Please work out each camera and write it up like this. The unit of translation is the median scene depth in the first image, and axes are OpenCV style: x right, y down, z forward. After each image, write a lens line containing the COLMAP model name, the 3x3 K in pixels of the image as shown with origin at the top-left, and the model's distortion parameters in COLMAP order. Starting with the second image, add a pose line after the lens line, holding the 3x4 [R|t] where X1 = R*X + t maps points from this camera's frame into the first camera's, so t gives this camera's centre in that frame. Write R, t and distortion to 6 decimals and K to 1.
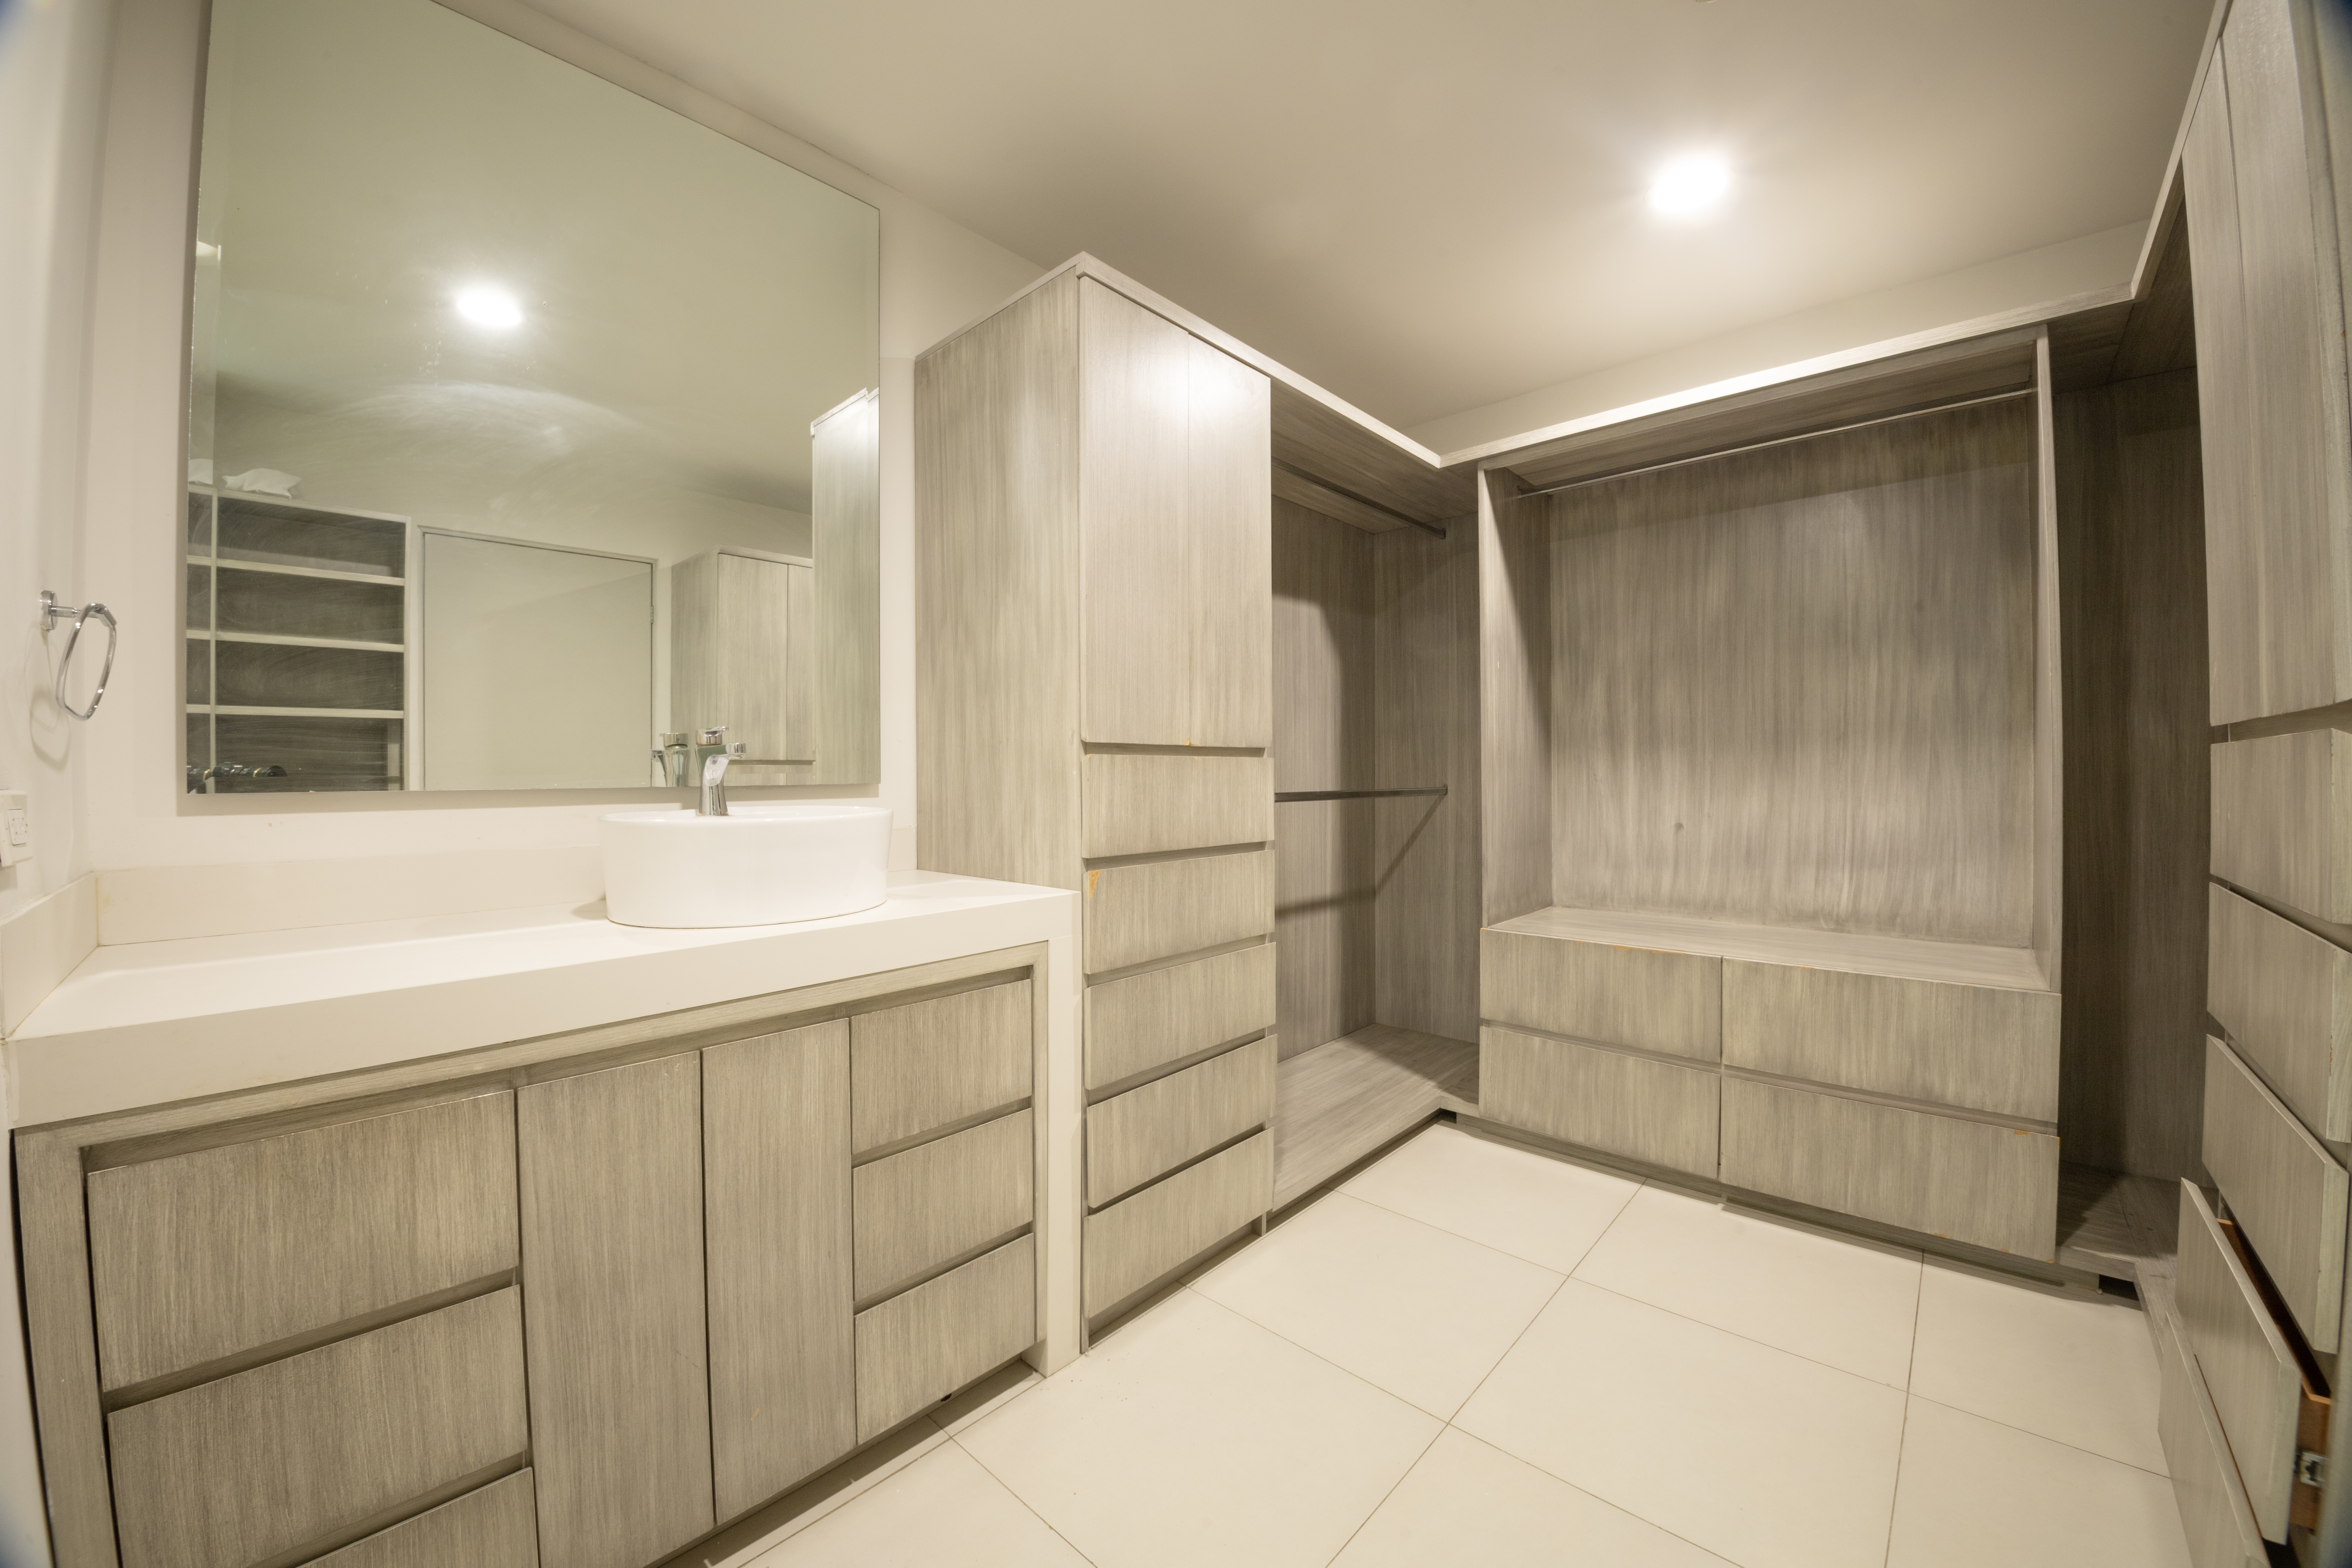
lens RADIAL K [[888.2, 0, 1176.0], [0, 888.2, 784.0], [0, 0, 1]] dist [-0.027510, -0.000216]
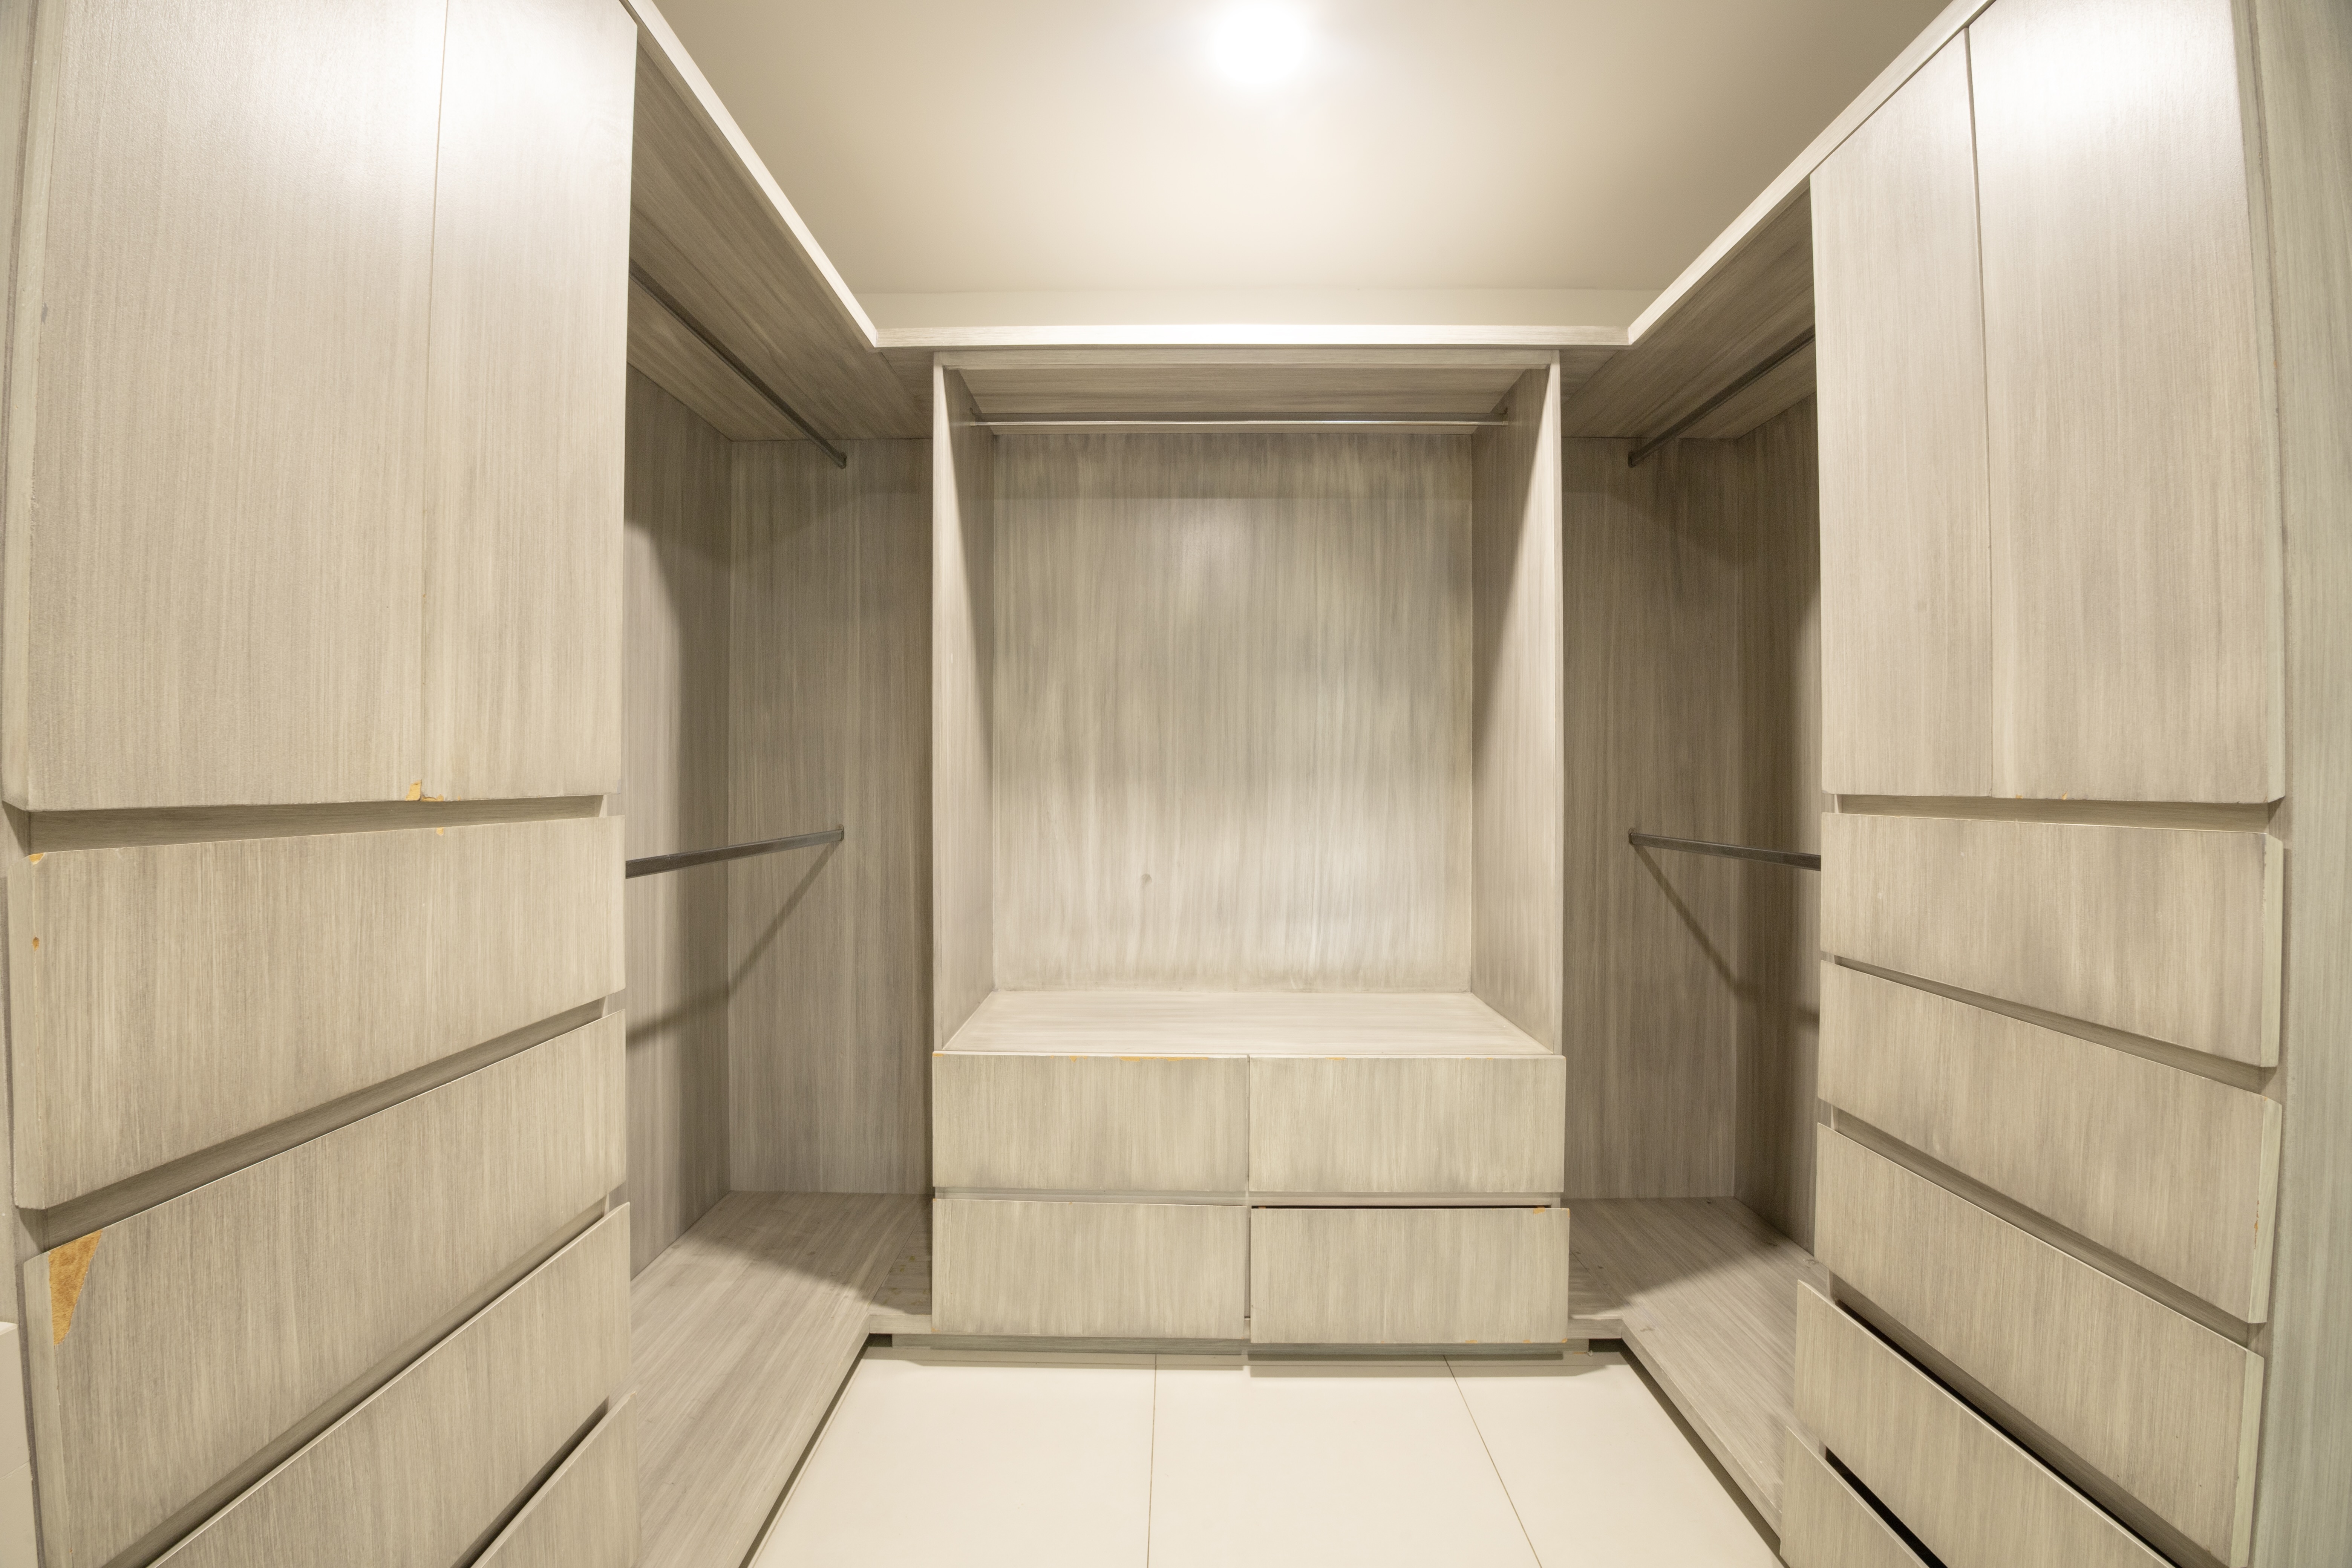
lens RADIAL K [[996.6, 0, 1176.0], [0, 996.6, 784.0], [0, 0, 1]] dist [-0.040866, -0.000689]
pose [[0.748308, 0.006460, 0.663320, -0.014524], [-0.001702, 0.999968, -0.007818, -0.035441], [-0.663349, 0.004722, 0.748295, 0.343501]]
